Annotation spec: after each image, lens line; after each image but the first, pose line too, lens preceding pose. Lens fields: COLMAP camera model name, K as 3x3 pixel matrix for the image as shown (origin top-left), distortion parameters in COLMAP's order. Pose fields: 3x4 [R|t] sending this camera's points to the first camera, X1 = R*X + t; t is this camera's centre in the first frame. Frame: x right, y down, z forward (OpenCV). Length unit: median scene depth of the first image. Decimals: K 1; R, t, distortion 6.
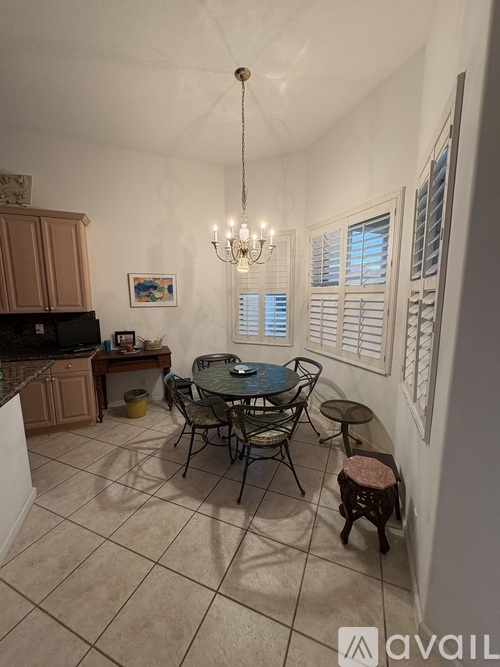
lens RADIAL K [[266.8, 0, 250.2], [0, 266.8, 333.7], [0, 0, 1]] dist [-0.001186, -0.000177]
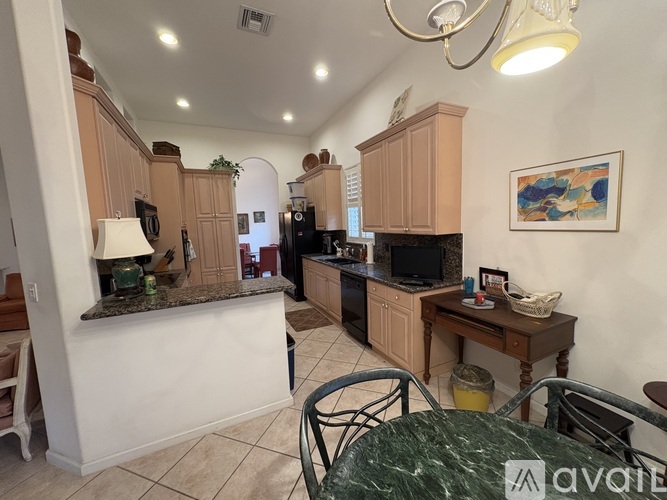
lens RADIAL K [[266.8, 0, 334.0], [0, 266.8, 247.9], [0, 0, 1]] dist [-0.001186, -0.000177]
pose [[0.044069, 0.099964, -0.994015, 0.113262], [-0.104393, 0.989995, 0.094932, -0.076369], [0.993559, 0.099585, 0.054063, 0.591510]]
